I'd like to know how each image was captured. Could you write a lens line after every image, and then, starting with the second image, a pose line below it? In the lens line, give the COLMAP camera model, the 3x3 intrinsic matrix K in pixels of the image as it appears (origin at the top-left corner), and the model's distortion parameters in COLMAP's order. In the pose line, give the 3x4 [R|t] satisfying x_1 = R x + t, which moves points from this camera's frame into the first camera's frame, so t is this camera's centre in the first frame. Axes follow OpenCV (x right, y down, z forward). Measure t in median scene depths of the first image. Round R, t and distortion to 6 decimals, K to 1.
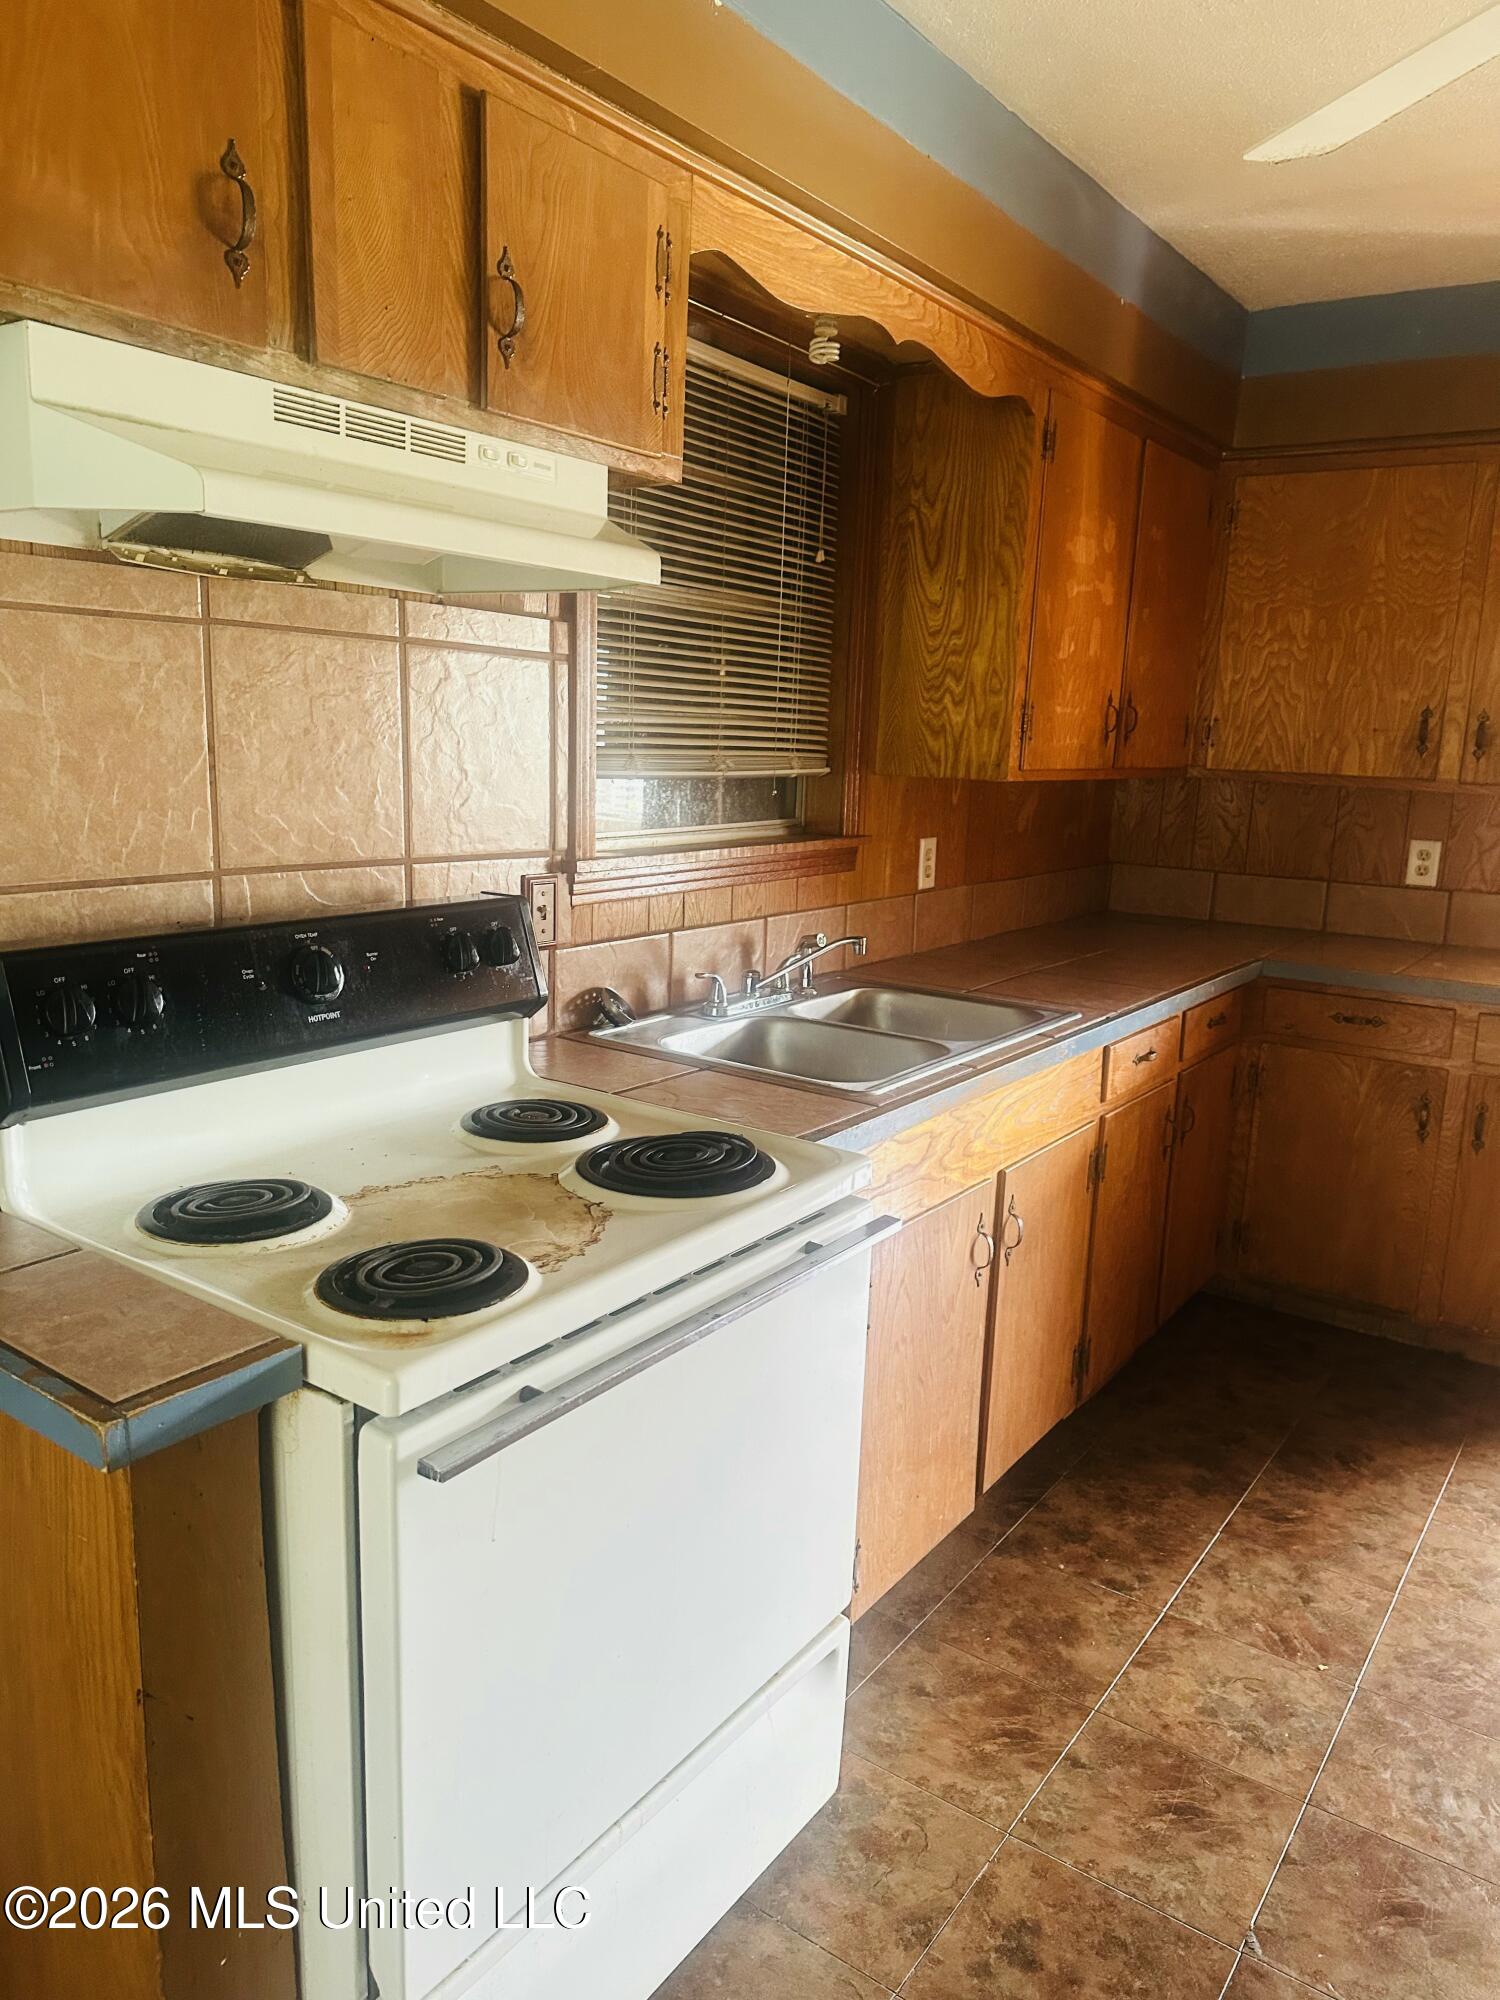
lens RADIAL K [[1422.0, 0, 748.8], [0, 1422.0, 1010.0], [0, 0, 1]] dist [0.042132, -0.045487]
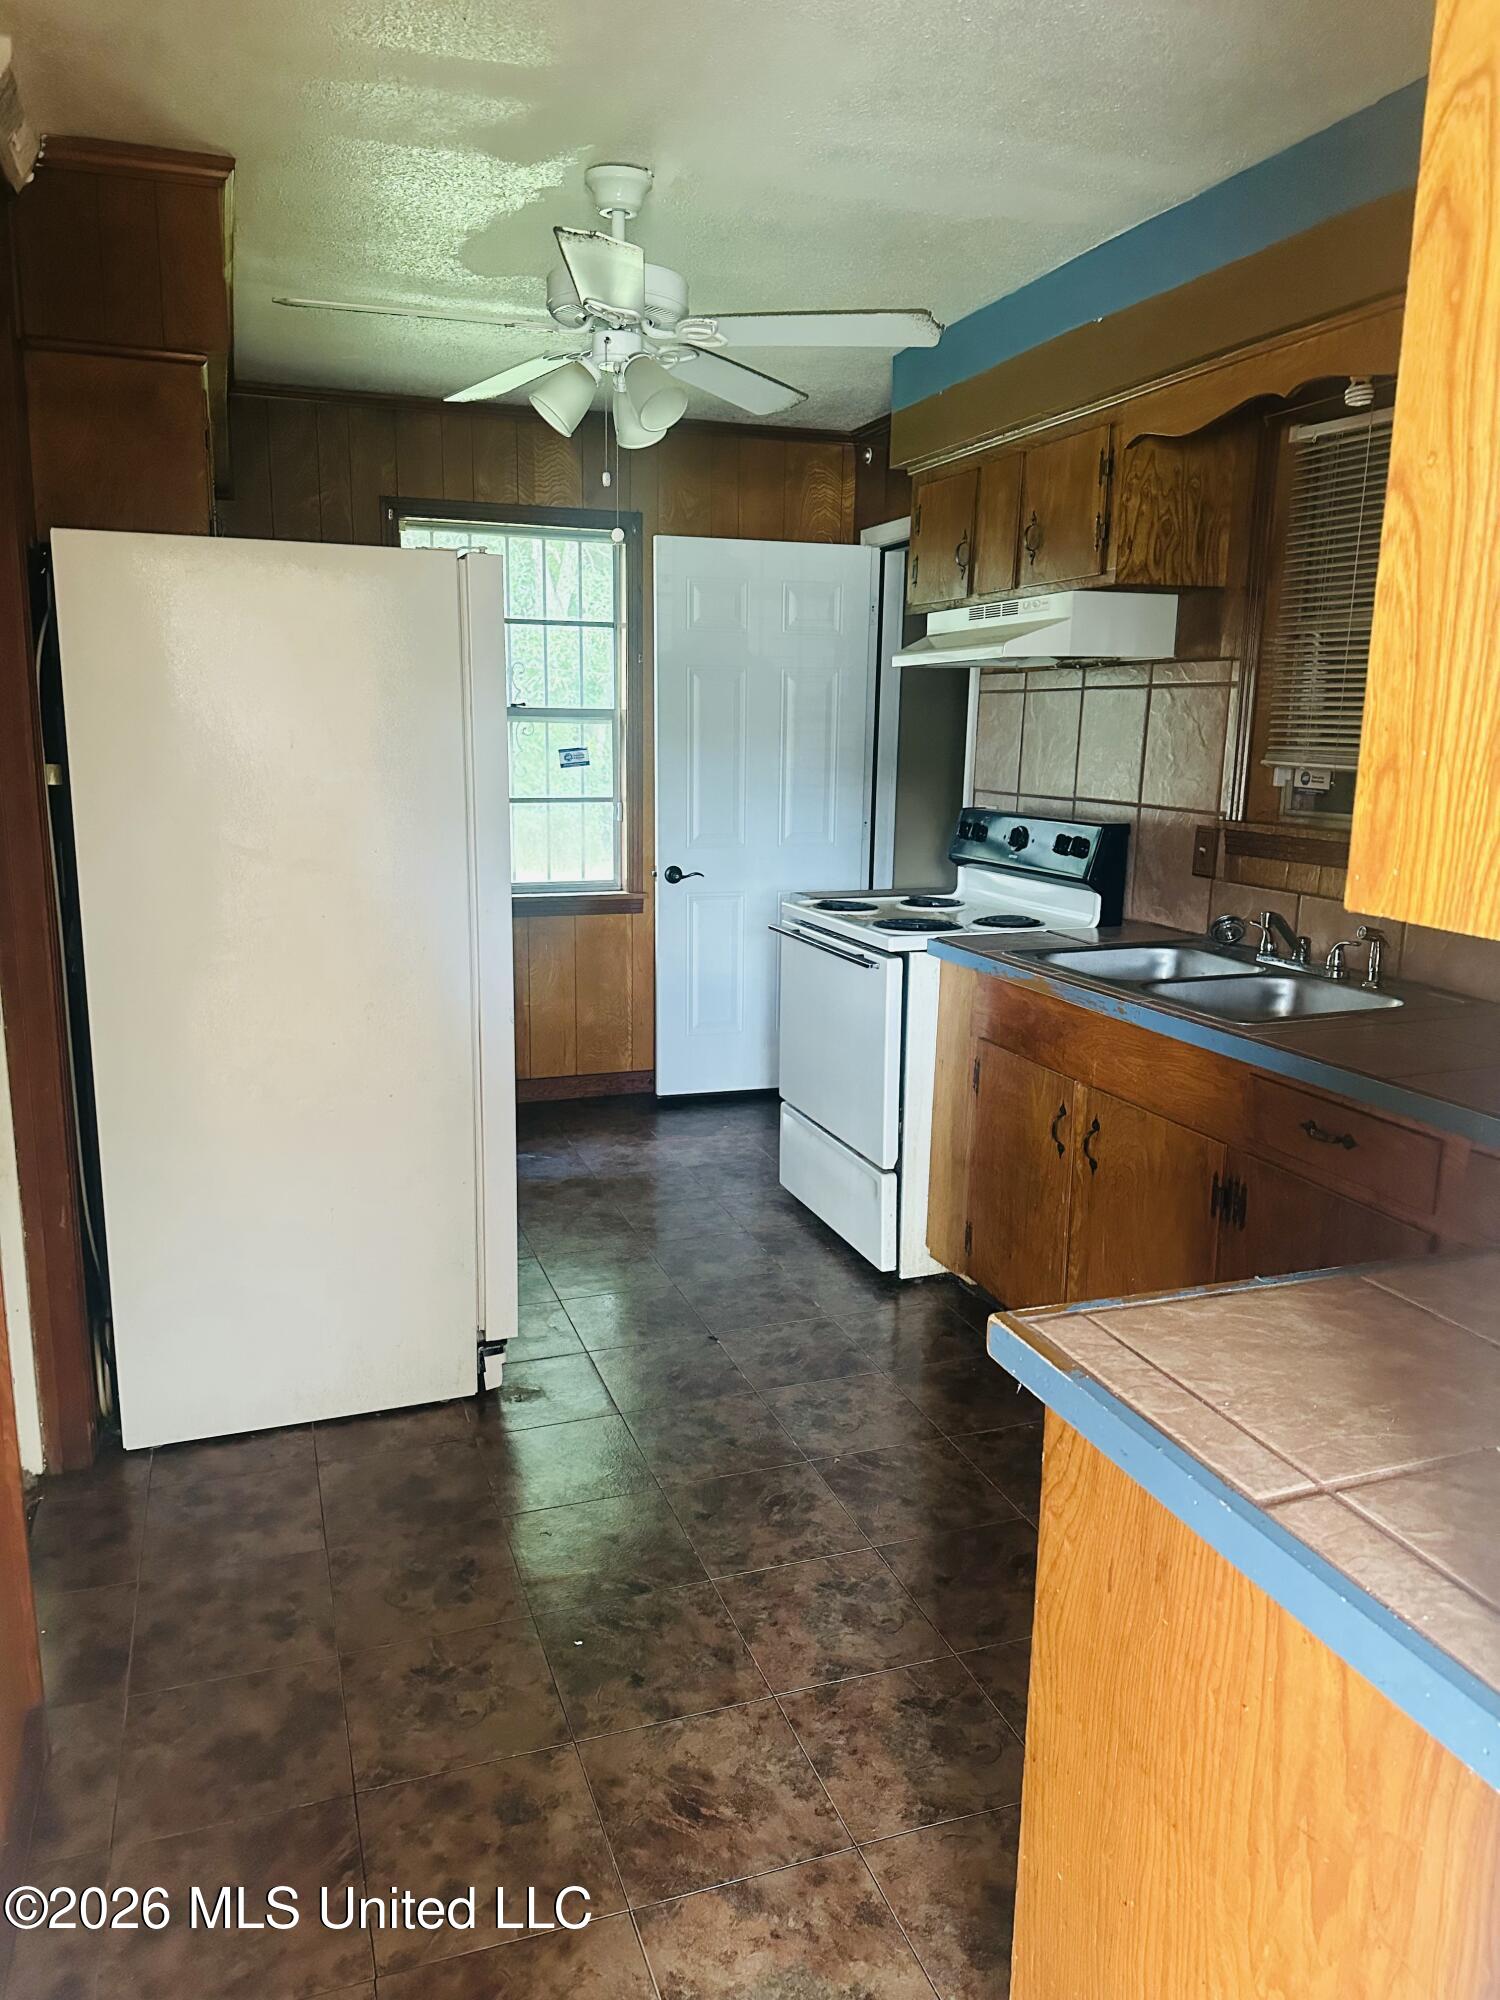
lens RADIAL K [[1422.0, 0, 752.0], [0, 1422.0, 1000.2], [0, 0, 1]] dist [0.042132, -0.045487]
pose [[-0.579836, 0.140102, -0.802597, 1.586573], [-0.162991, 0.945242, 0.282756, -0.311784], [0.798263, 0.294768, -0.525250, 1.677209]]
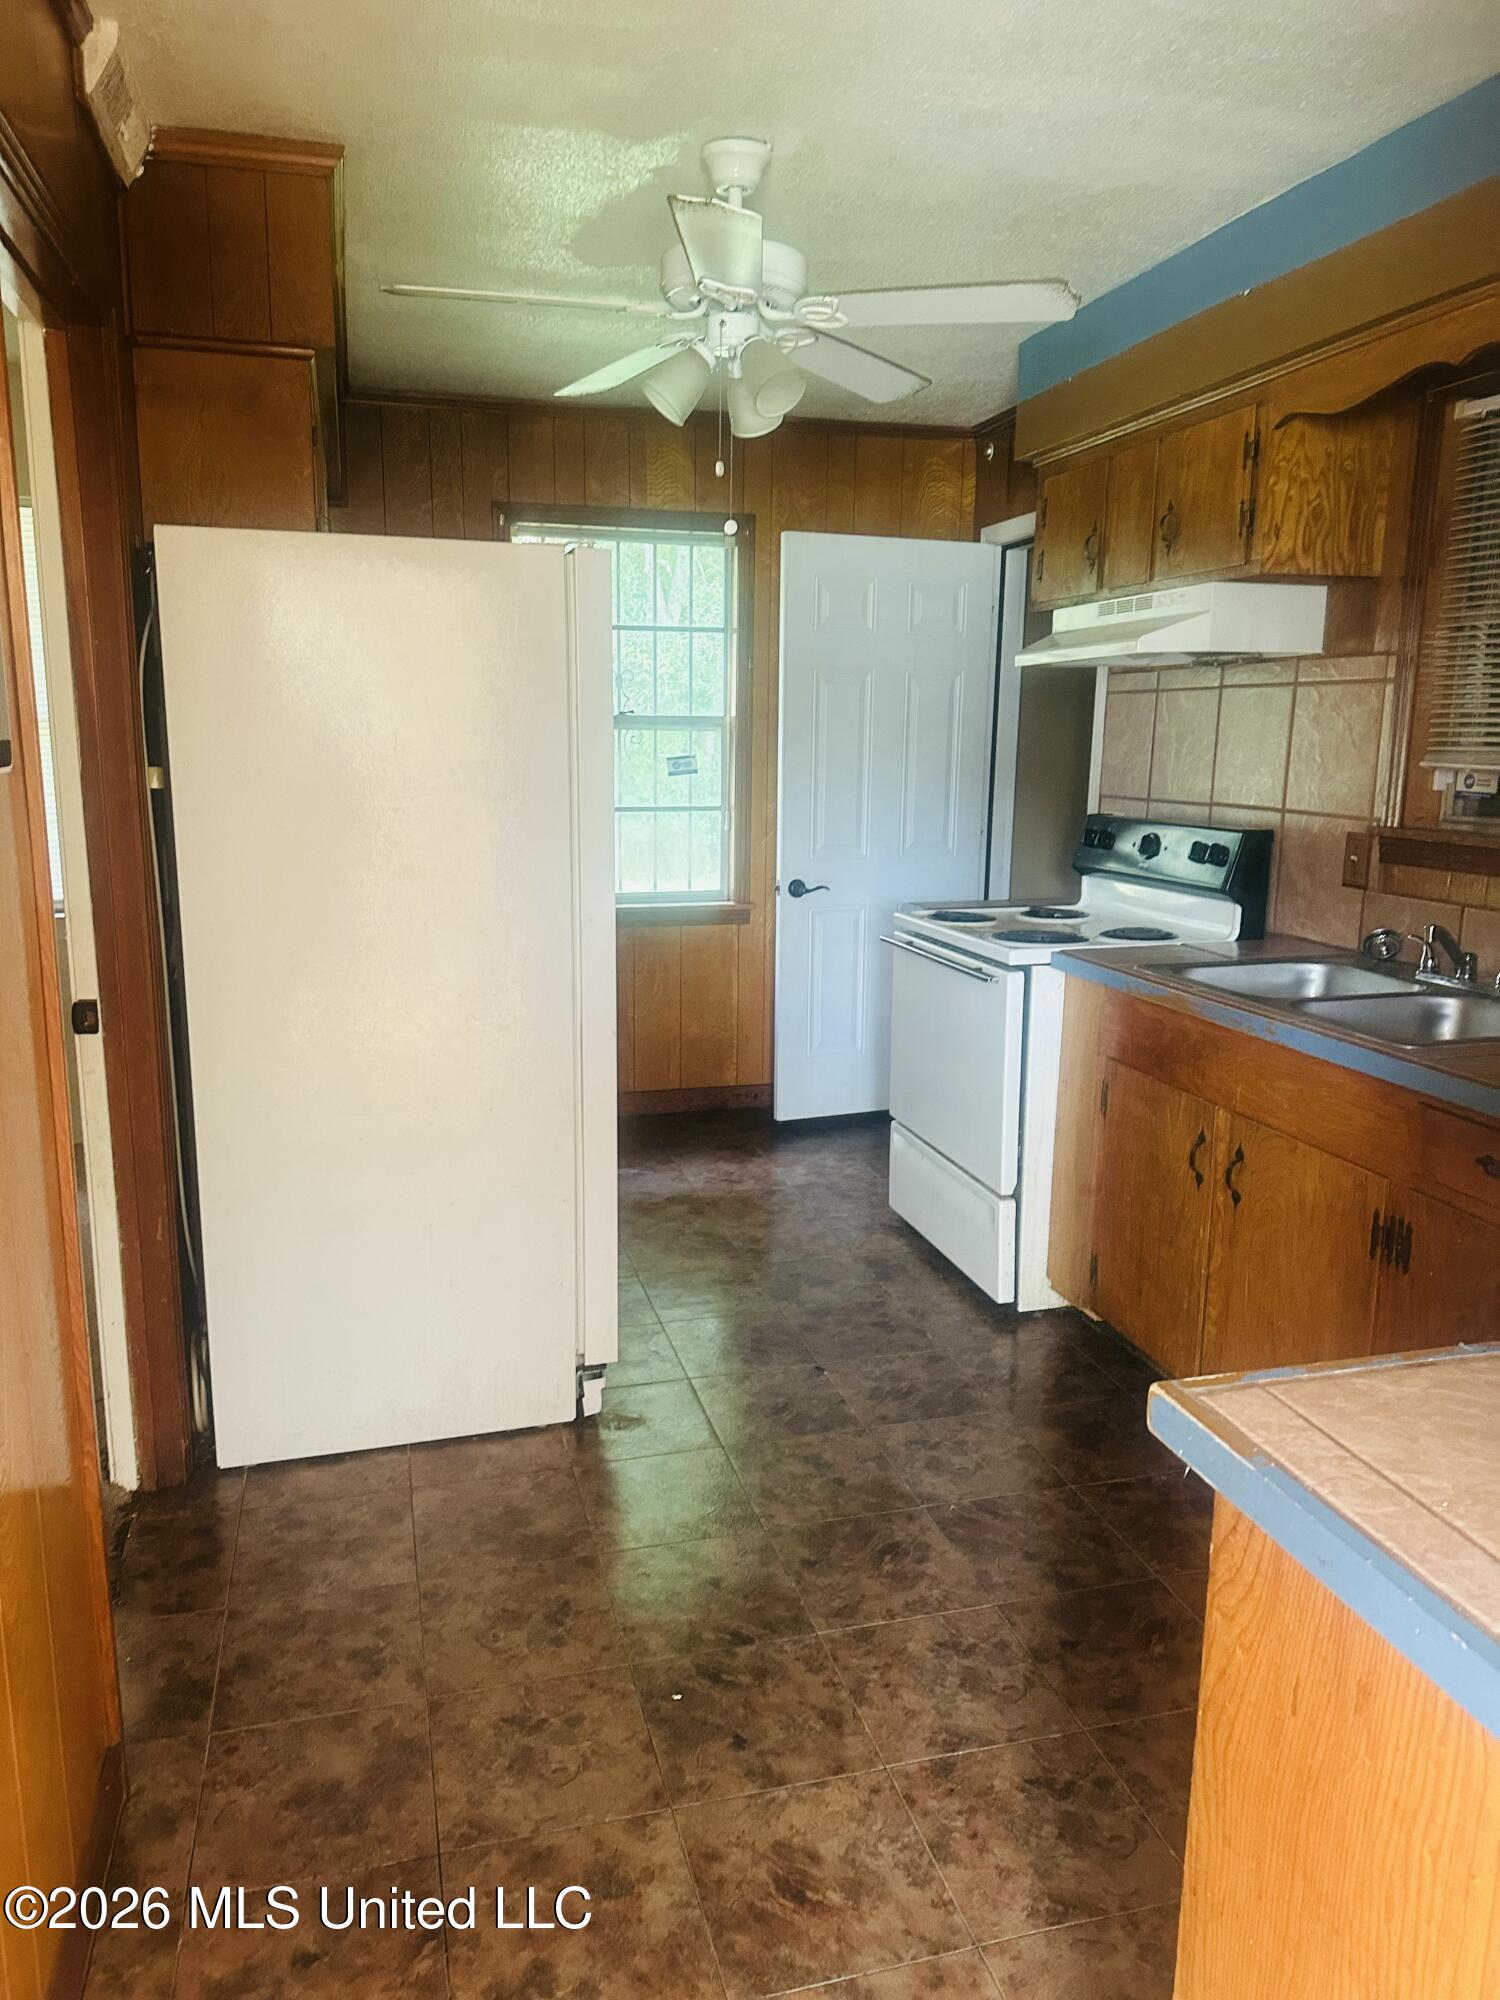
lens RADIAL K [[1422.0, 0, 746.8], [0, 1422.0, 995.9], [0, 0, 1]] dist [0.042132, -0.045487]
pose [[-0.641602, 0.124371, -0.756887, 1.533666], [-0.150834, 0.947043, 0.283477, -0.291330], [0.752061, 0.296044, -0.588865, 1.632384]]
